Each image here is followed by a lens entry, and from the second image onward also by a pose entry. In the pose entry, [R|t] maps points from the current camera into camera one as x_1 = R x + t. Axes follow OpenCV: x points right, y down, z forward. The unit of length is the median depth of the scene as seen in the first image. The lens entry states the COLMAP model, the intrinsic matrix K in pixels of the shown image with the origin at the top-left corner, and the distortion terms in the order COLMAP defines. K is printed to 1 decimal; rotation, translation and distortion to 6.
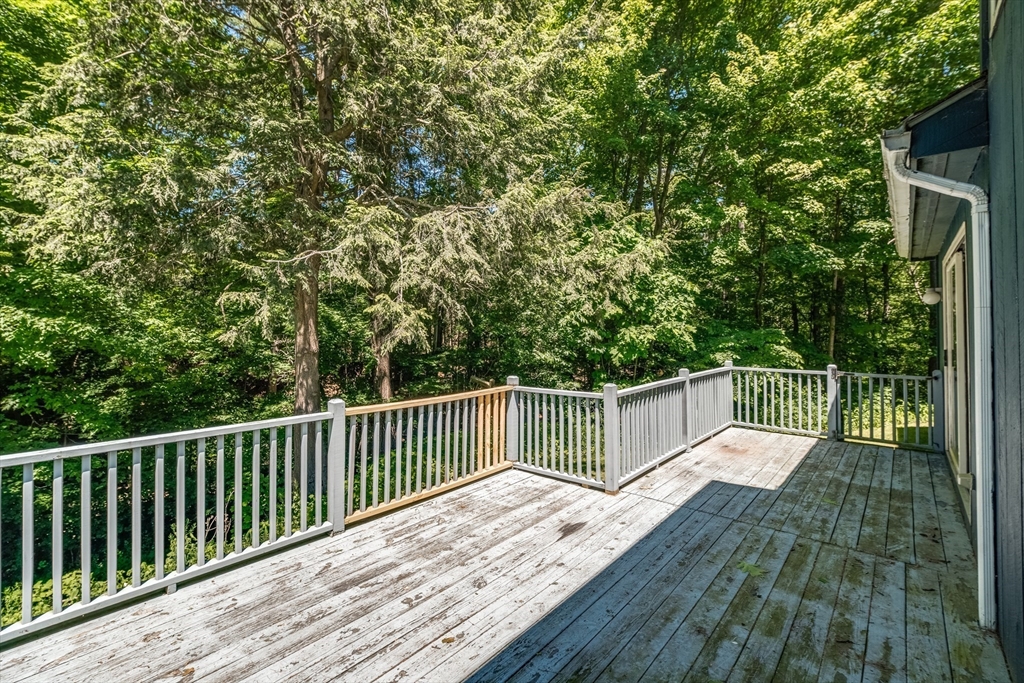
lens RADIAL K [[455.5, 0, 503.3], [0, 455.5, 327.7], [0, 0, 1]] dist [0.000099, 0.000783]
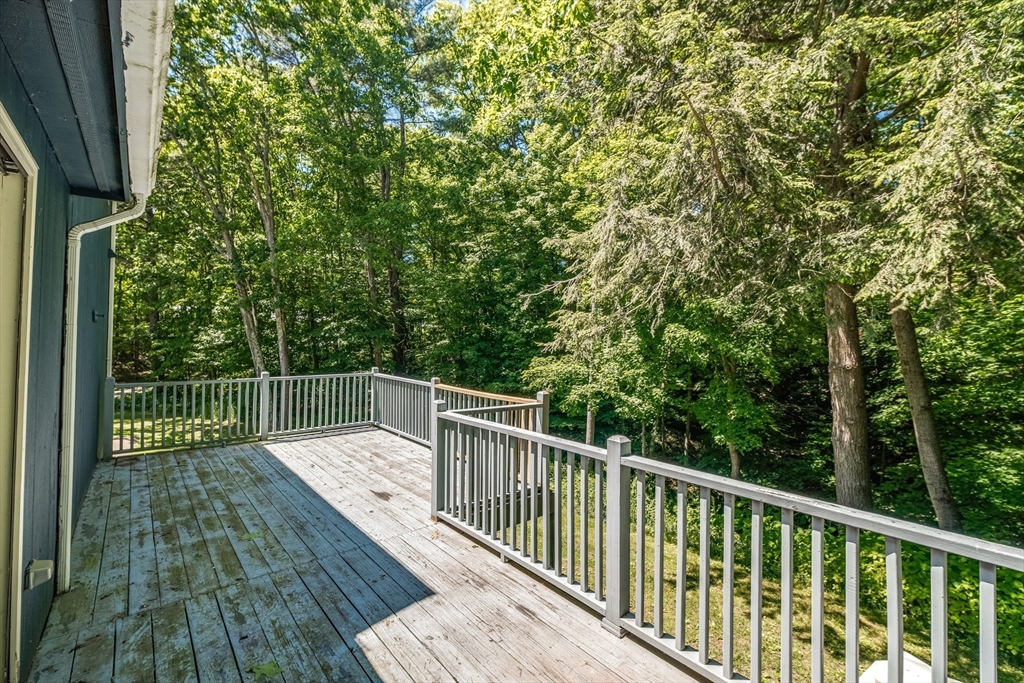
lens RADIAL K [[455.5, 0, 503.3], [0, 455.5, 327.7], [0, 0, 1]] dist [0.000099, 0.000783]
pose [[-0.168030, -0.015989, -0.985652, 1.313526], [-0.003339, 0.999872, -0.015650, -0.011253], [0.985776, 0.000661, -0.168062, 1.494074]]
